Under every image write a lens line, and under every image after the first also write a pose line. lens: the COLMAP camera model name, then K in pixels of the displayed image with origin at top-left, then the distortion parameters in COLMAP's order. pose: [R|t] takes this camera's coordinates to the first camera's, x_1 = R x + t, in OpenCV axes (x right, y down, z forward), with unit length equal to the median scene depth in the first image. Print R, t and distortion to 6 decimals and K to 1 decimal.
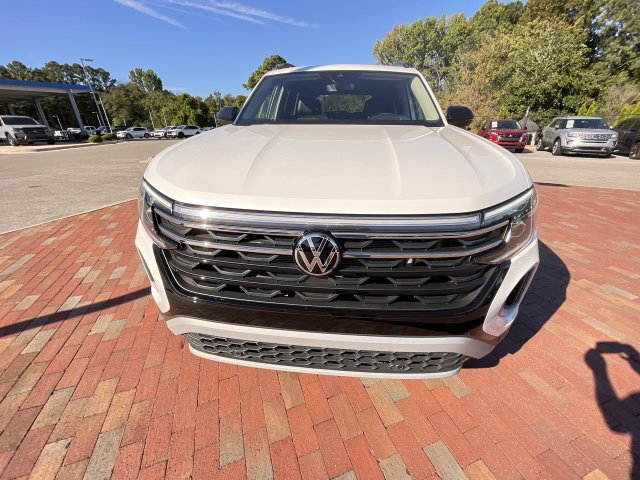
lens RADIAL K [[259.8, 0, 328.7], [0, 259.8, 240.0], [0, 0, 1]] dist [-0.001335, -0.000670]
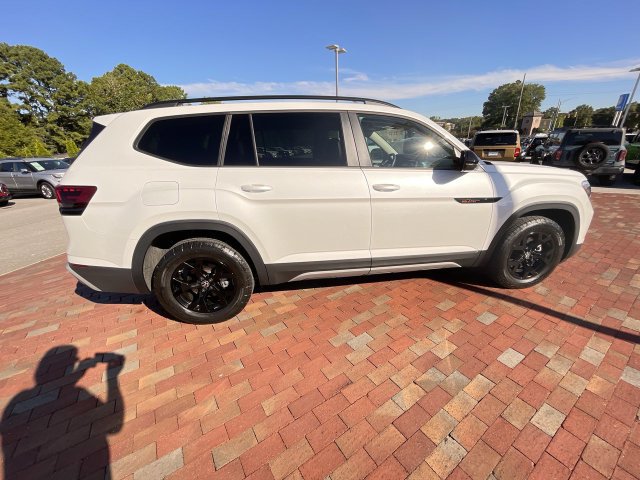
lens RADIAL K [[259.8, 0, 319.6], [0, 259.8, 238.9], [0, 0, 1]] dist [-0.001335, -0.000670]
pose [[-0.221566, -0.322342, 0.920328, -0.057404], [0.447246, 0.805075, 0.389648, -0.041721], [-0.866533, 0.497946, -0.034211, 0.078962]]
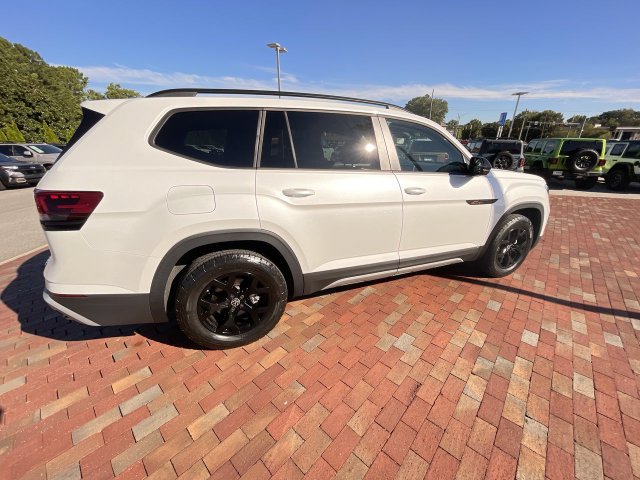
lens RADIAL K [[259.8, 0, 318.8], [0, 259.8, 239.3], [0, 0, 1]] dist [-0.001335, -0.000670]
pose [[-0.451069, -0.305306, 0.838645, -0.049888], [0.379722, 0.784727, 0.489912, -0.048753], [-0.807681, 0.539436, -0.238035, 0.092553]]
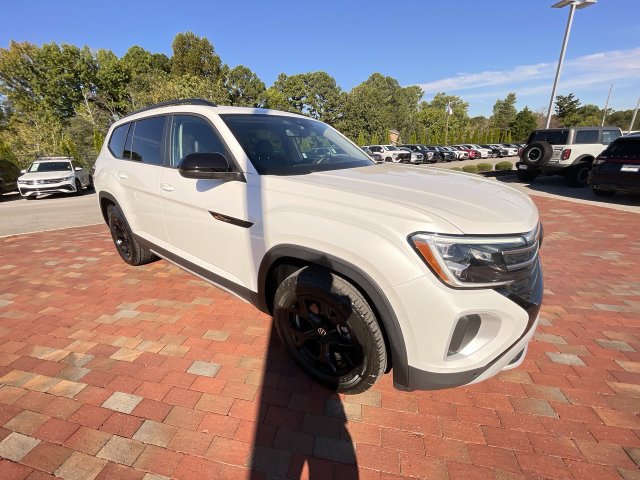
lens RADIAL K [[259.8, 0, 319.5], [0, 259.8, 237.9], [0, 0, 1]] dist [-0.001335, -0.000670]
pose [[0.537083, -0.284298, 0.794177, -0.040777], [0.379369, 0.922313, 0.073610, -0.012056], [-0.753406, 0.261751, 0.603212, 0.019333]]
